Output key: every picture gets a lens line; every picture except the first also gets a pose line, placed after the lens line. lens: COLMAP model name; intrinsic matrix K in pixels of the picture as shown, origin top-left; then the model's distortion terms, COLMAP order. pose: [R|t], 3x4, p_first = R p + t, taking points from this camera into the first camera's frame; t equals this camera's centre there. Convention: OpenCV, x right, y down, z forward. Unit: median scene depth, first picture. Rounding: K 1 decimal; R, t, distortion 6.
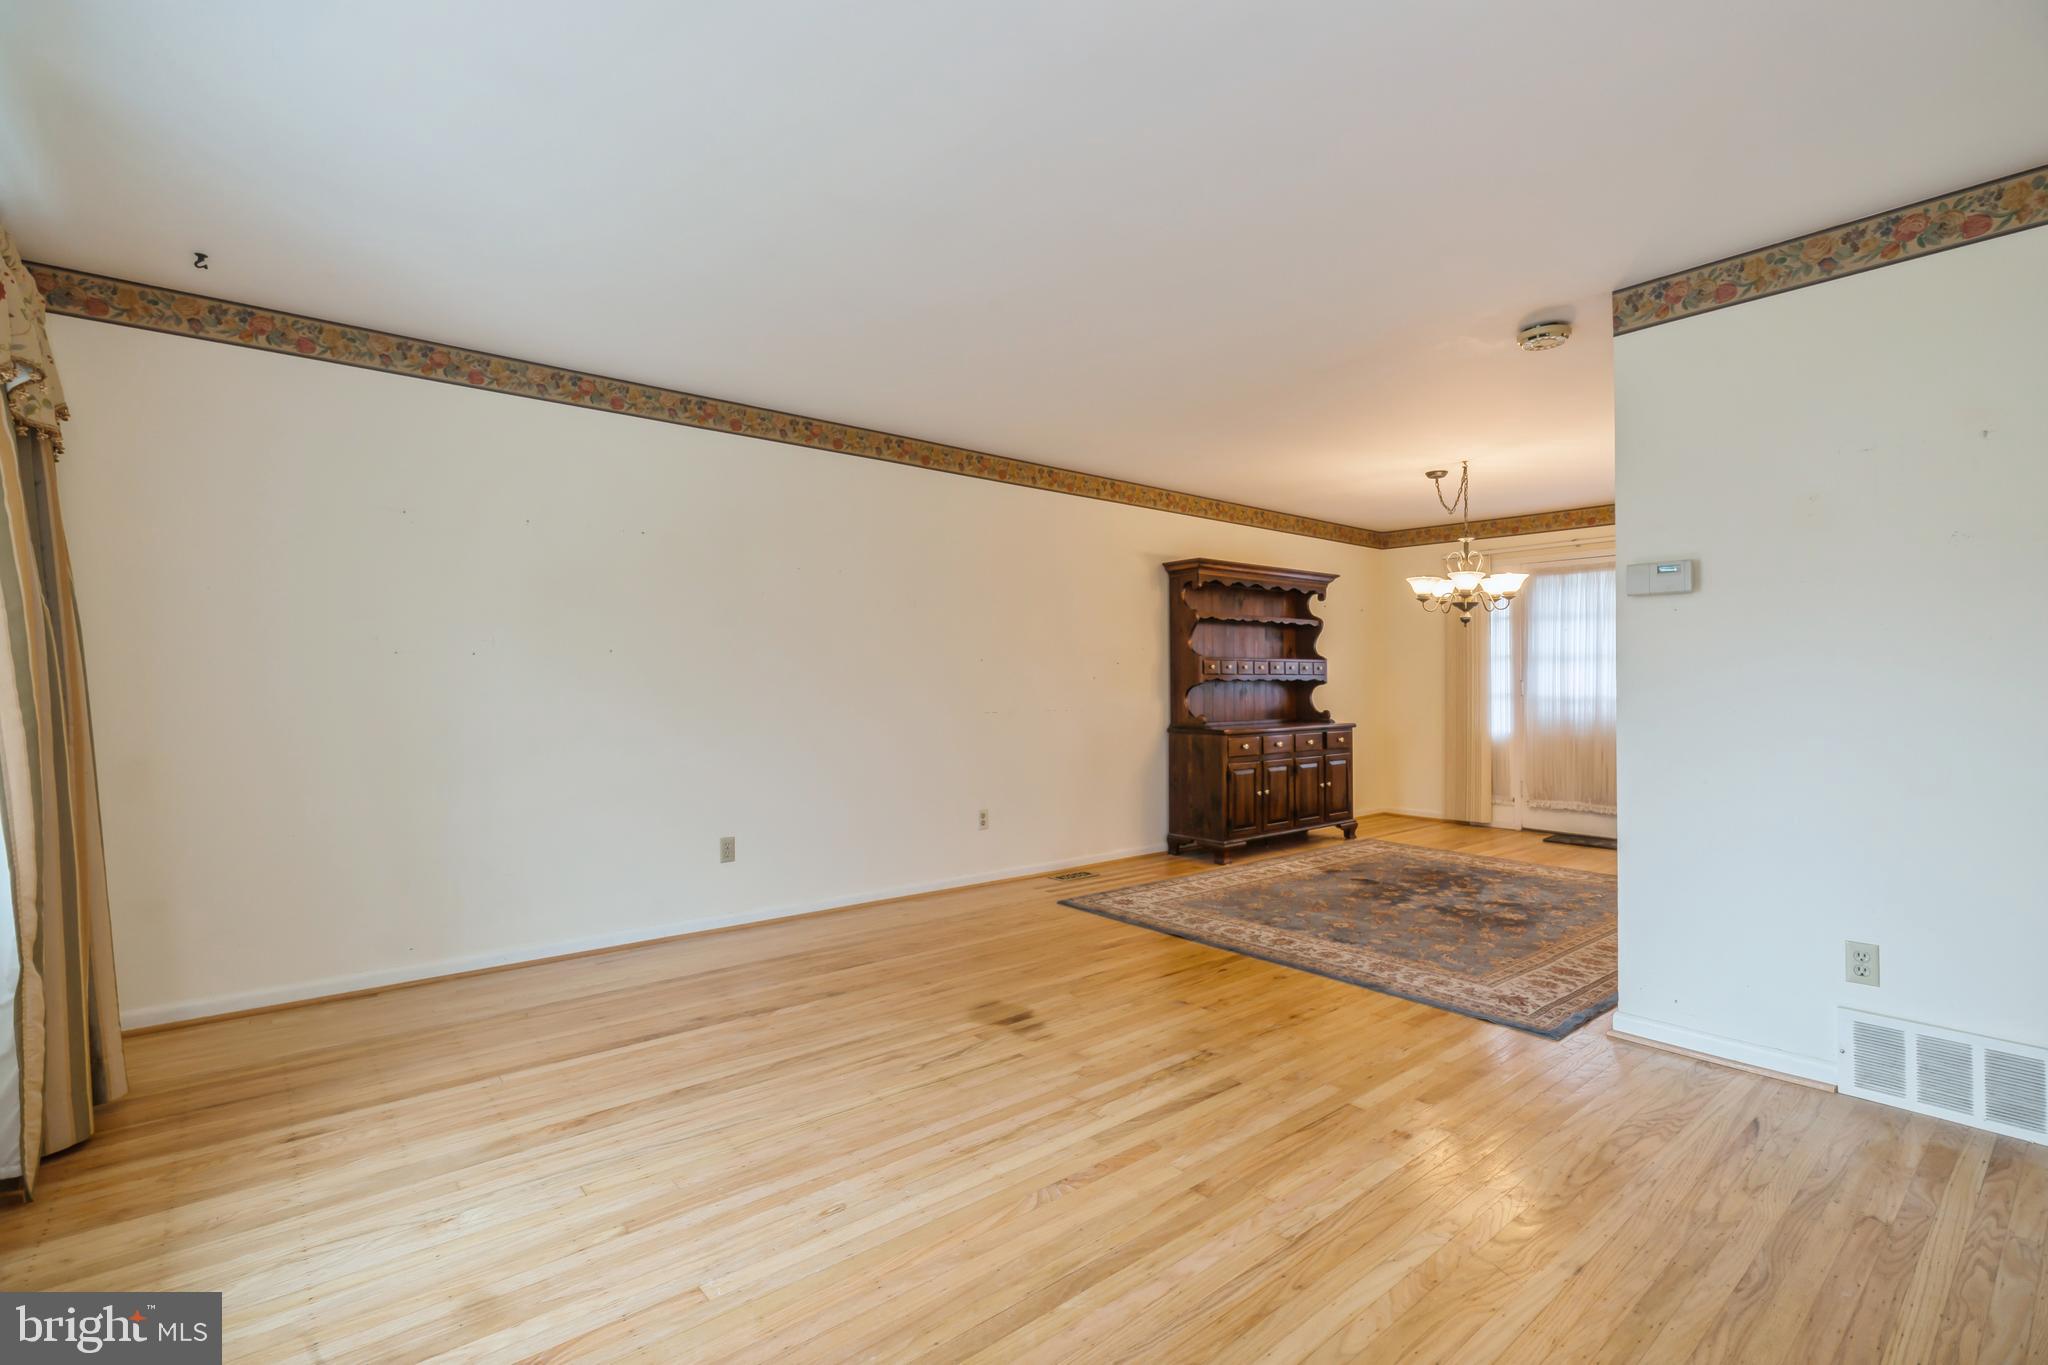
lens RADIAL K [[922.1, 0, 1019.9], [0, 922.1, 682.7], [0, 0, 1]] dist [-0.001075, 0.000445]
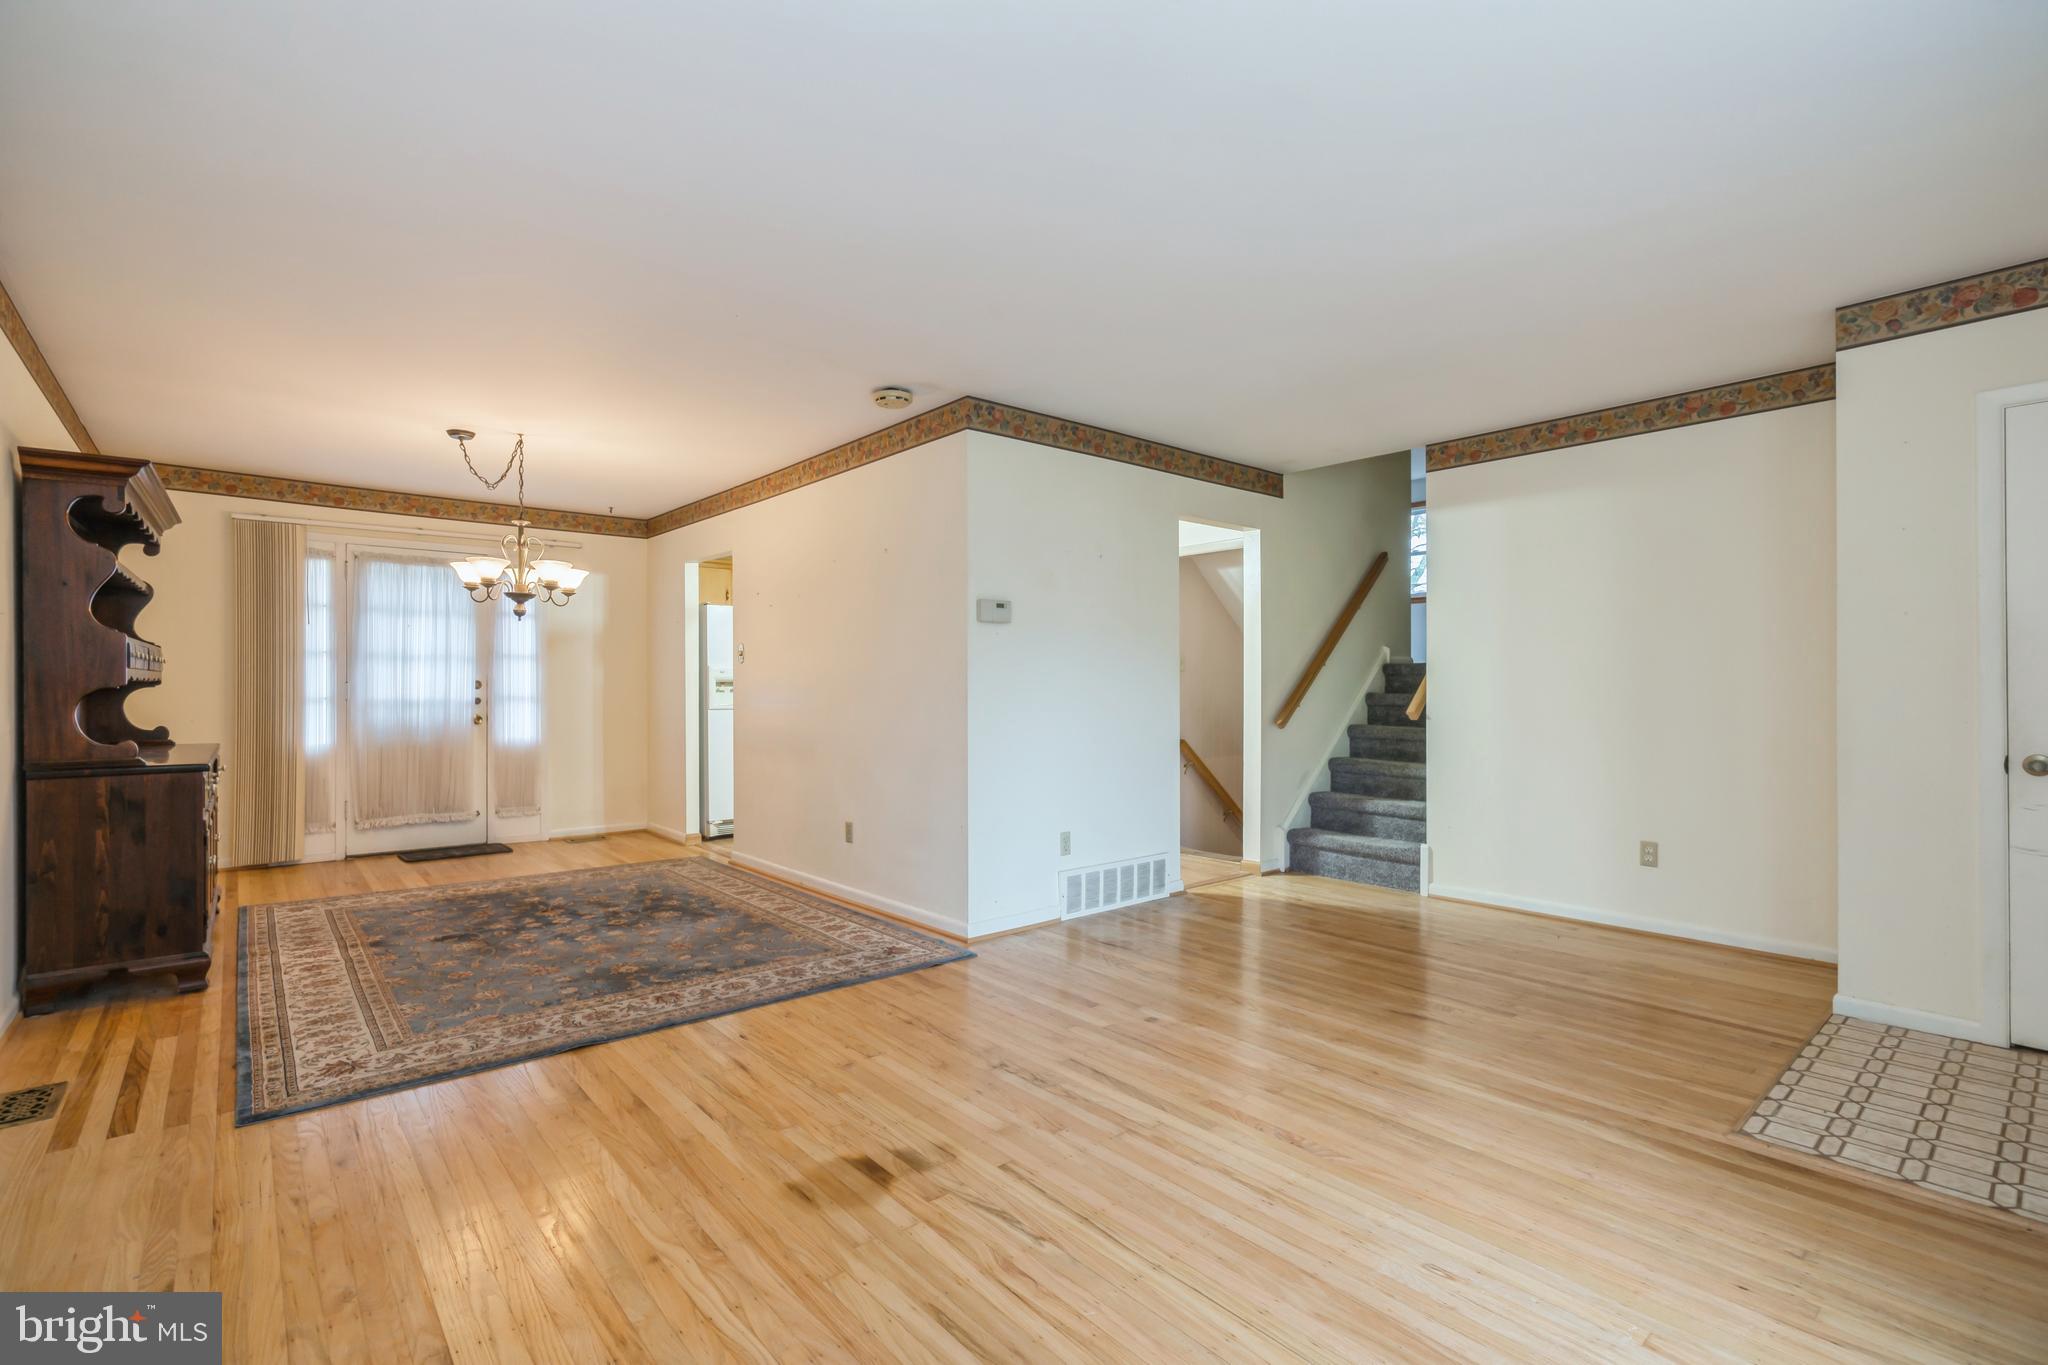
lens RADIAL K [[922.1, 0, 1019.9], [0, 922.1, 682.7], [0, 0, 1]] dist [-0.001075, 0.000445]
pose [[-0.002315, 0.004502, 0.999987, -0.607322], [-0.000870, 0.999989, -0.004504, 0.003648], [-0.999997, -0.000881, -0.002311, 0.779990]]
